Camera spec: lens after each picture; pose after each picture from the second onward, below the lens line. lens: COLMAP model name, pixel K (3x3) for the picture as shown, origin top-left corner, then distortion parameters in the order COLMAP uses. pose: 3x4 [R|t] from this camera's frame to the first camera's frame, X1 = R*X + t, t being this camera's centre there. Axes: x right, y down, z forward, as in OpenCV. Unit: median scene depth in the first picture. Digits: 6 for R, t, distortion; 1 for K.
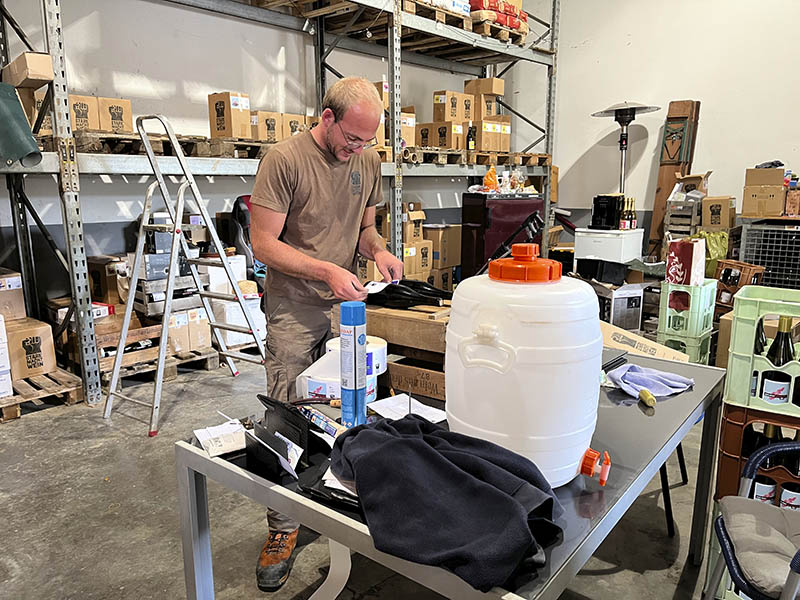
lens RADIAL K [[610.1, 0, 400.0], [0, 610.1, 300.0], [0, 0, 1]] dist [0.064033, -0.100852]
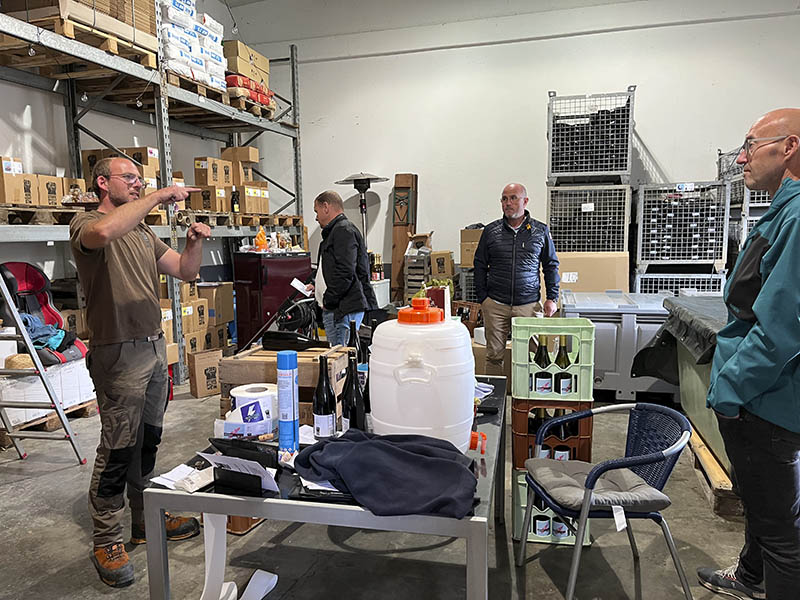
lens RADIAL K [[606.1, 0, 400.0], [0, 606.1, 300.0], [0, 0, 1]] dist [0.075030, -0.099940]
pose [[0.897739, -0.059694, 0.436464, -0.105077], [0.096209, 0.993427, -0.062017, -0.000222], [-0.429893, 0.097667, 0.897582, -0.063471]]
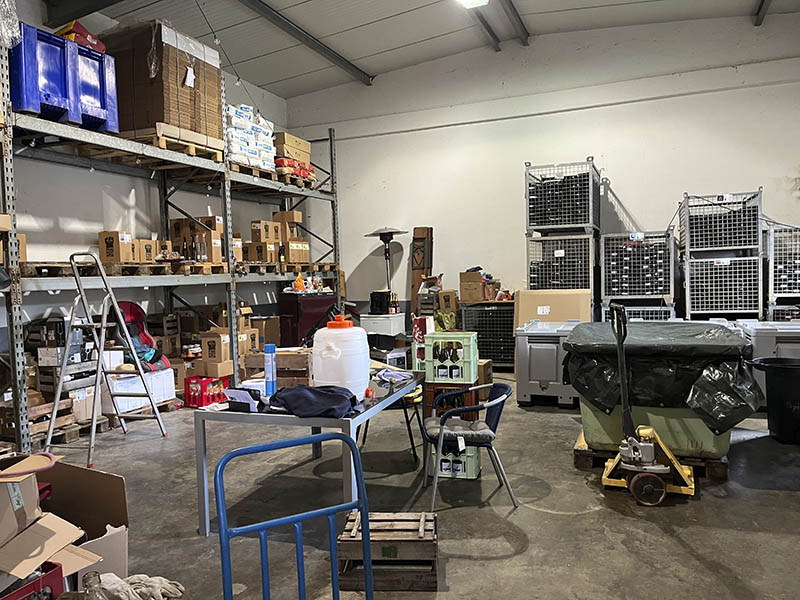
lens RADIAL K [[606.1, 0, 400.0], [0, 606.1, 300.0], [0, 0, 1]] dist [0.075030, -0.099940]
pose [[0.941859, -0.039823, 0.333640, -0.097969], [0.090422, 0.986362, -0.137530, 0.053130], [-0.323613, 0.159702, 0.932615, -0.361626]]
